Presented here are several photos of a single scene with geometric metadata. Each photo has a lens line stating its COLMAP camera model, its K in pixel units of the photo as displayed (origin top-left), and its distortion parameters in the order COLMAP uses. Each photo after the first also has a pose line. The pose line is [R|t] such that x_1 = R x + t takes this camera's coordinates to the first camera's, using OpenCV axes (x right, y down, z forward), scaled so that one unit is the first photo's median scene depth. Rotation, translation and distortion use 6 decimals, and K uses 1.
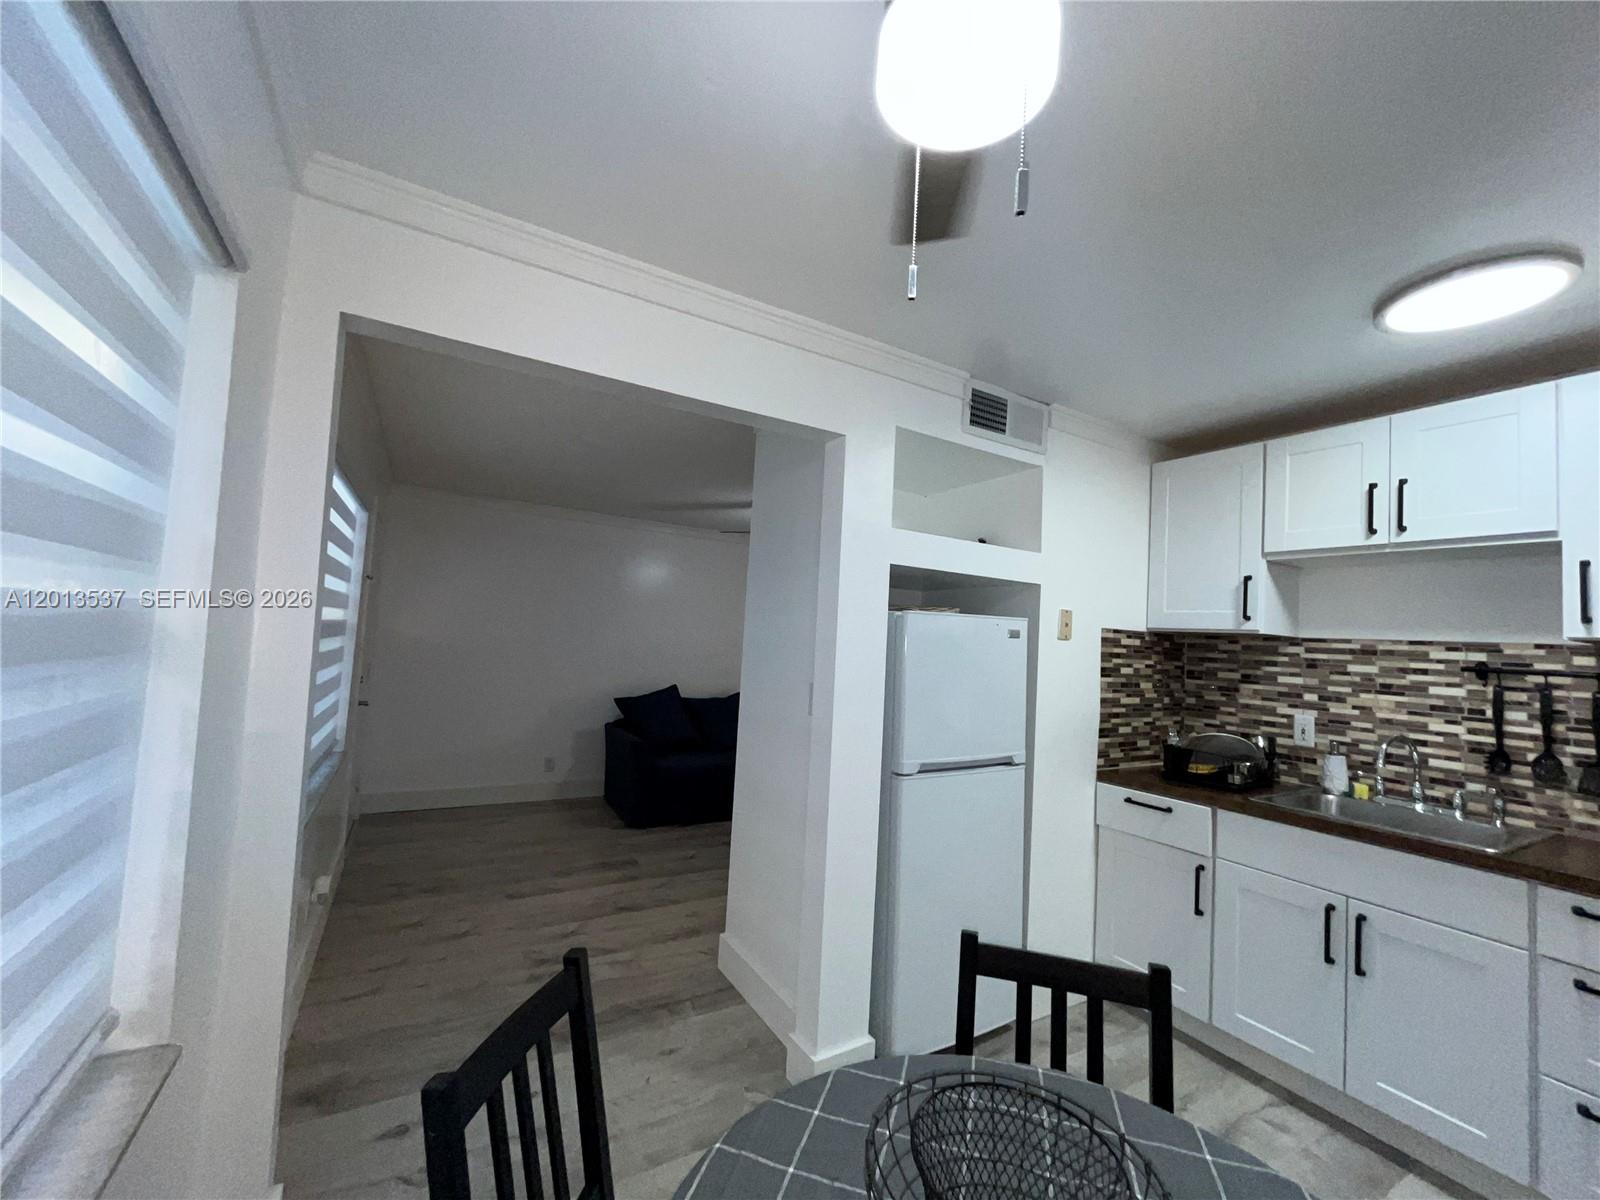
lens RADIAL K [[648.5, 0, 796.4], [0, 648.5, 603.5], [0, 0, 1]] dist [0.001845, -0.000097]
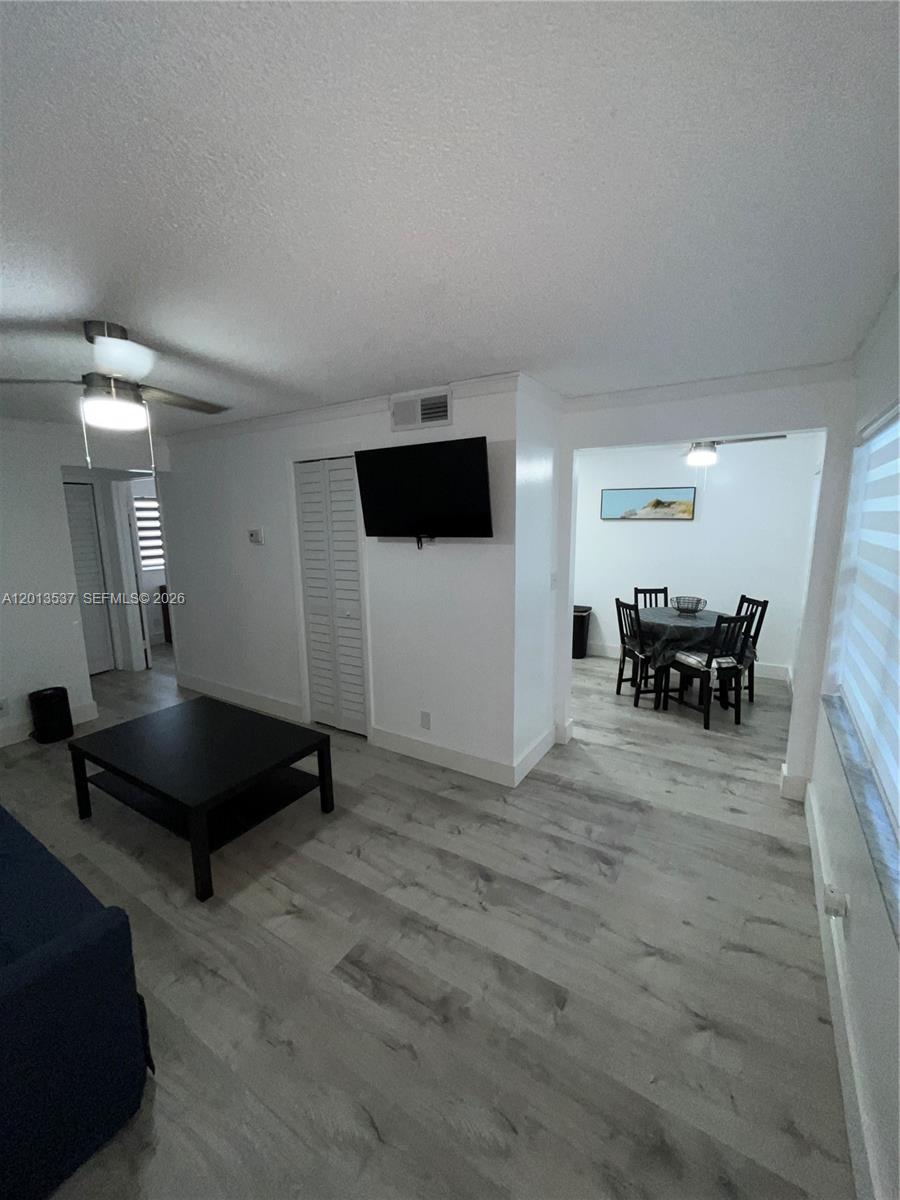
lens RADIAL K [[486.4, 0, 449.3], [0, 486.4, 598.3], [0, 0, 1]] dist [0.001845, -0.000097]
pose [[-0.459830, -0.189328, 0.867589, -1.016999], [-0.057657, 0.981311, 0.183586, -0.044710], [-0.886133, 0.034395, -0.462153, 1.804434]]
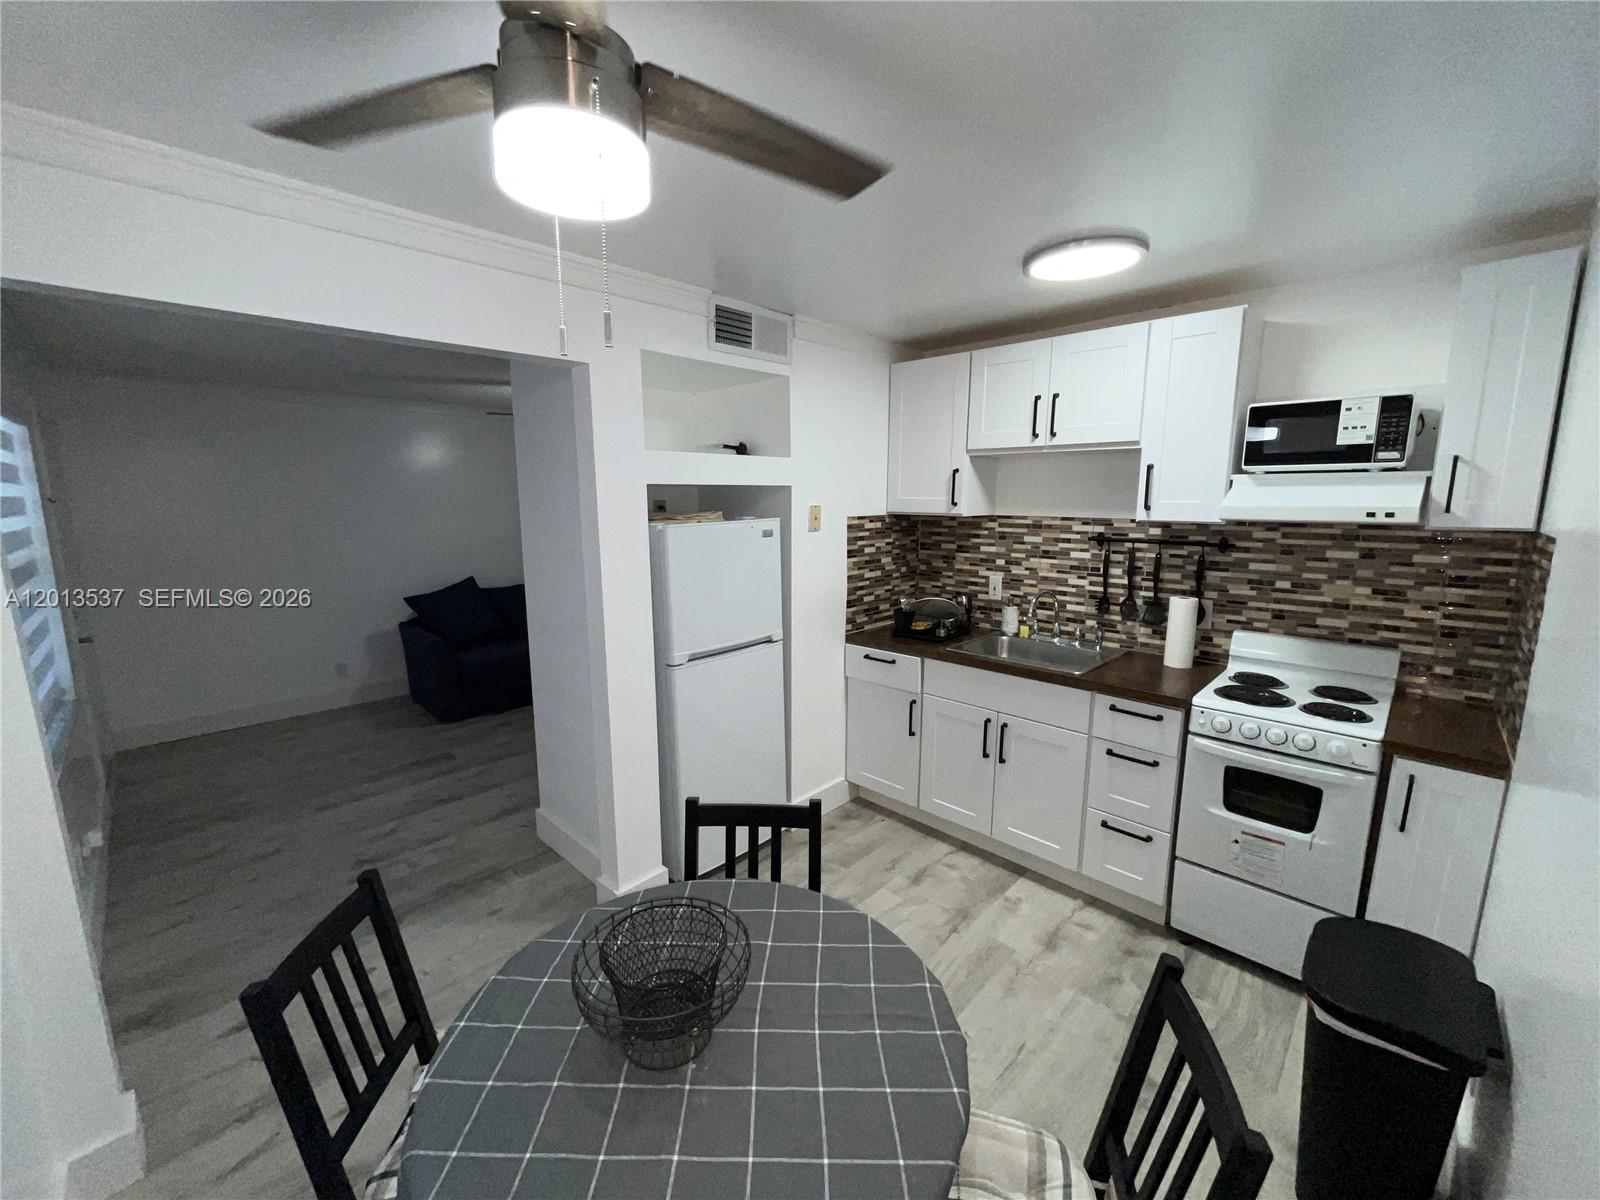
lens RADIAL K [[648.5, 0, 793.6], [0, 648.5, 602.7], [0, 0, 1]] dist [0.001845, -0.000097]
pose [[0.964654, -0.098061, 0.244595, 0.084788], [0.040296, 0.972160, 0.230827, -0.095559], [-0.260421, -0.212812, 0.941749, -0.122039]]
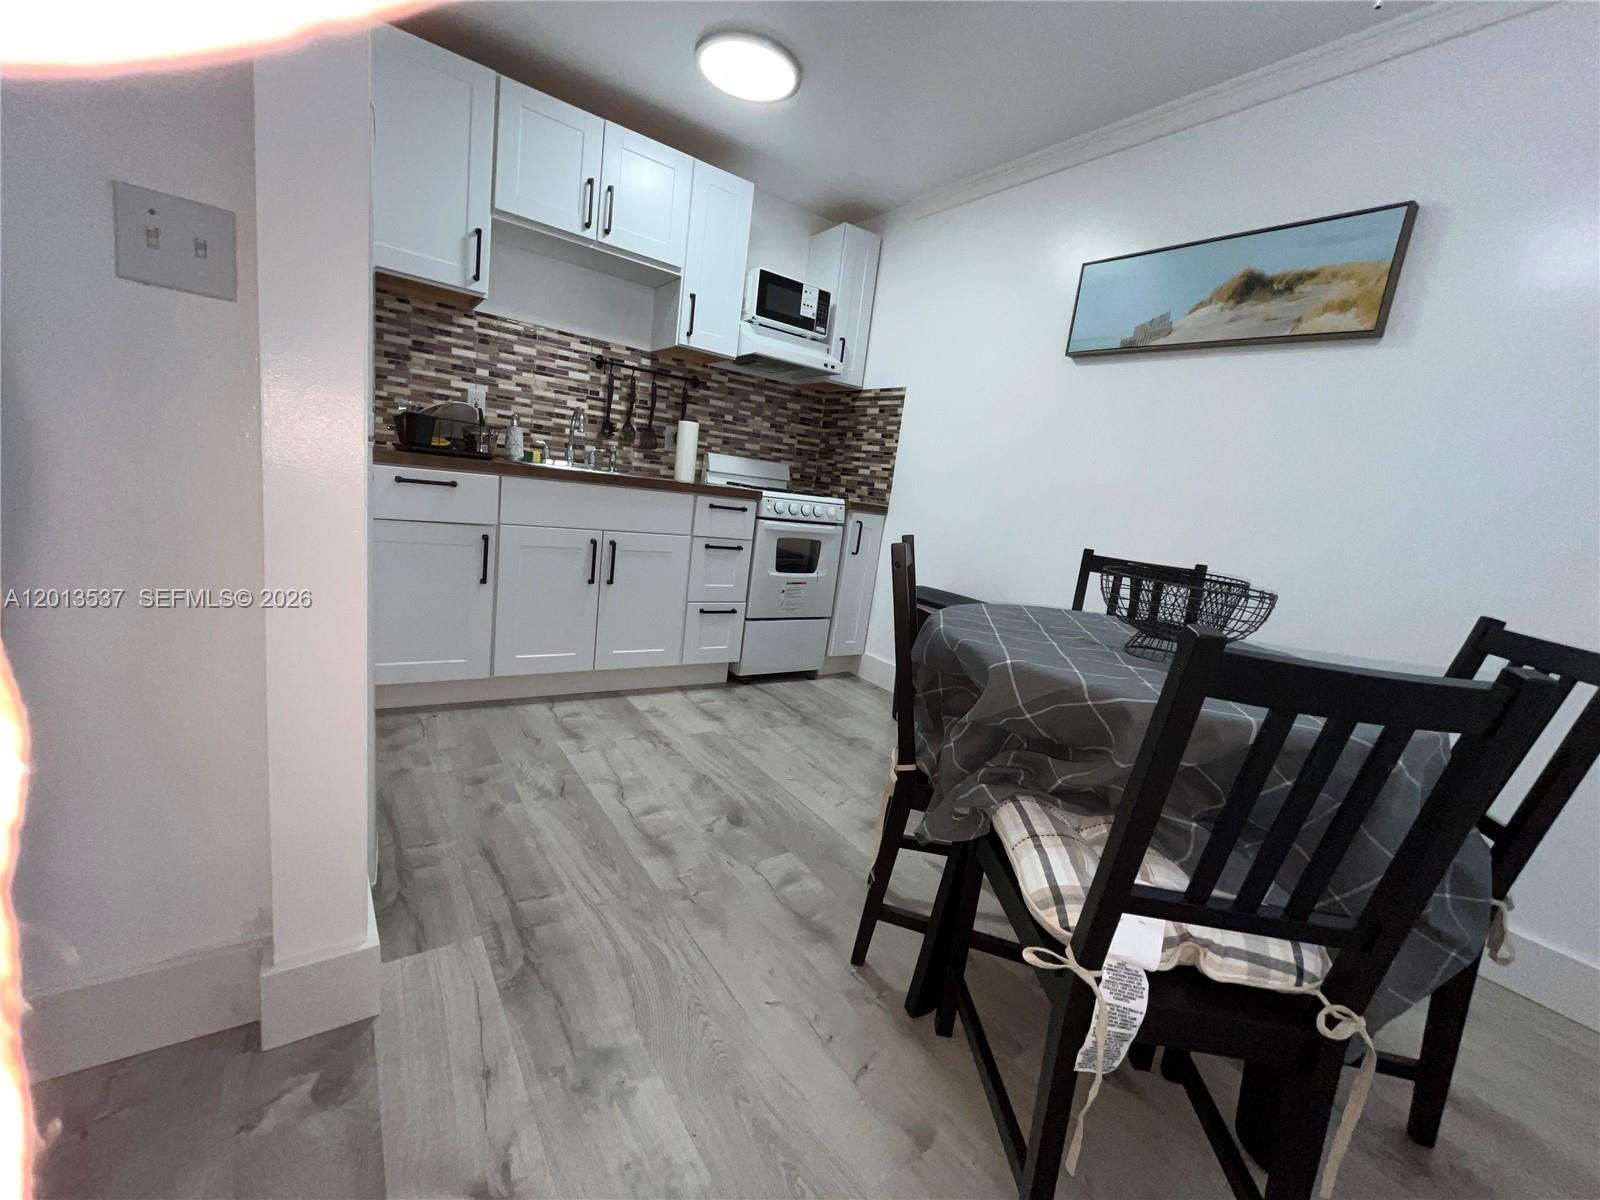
lens RADIAL K [[648.5, 0, 796.3], [0, 648.5, 603.8], [0, 0, 1]] dist [0.001845, -0.000097]
pose [[-0.069600, -0.242674, 0.967608, -0.372772], [-0.178975, 0.957260, 0.227205, 0.185972], [-0.981389, -0.157364, -0.110058, 0.600555]]
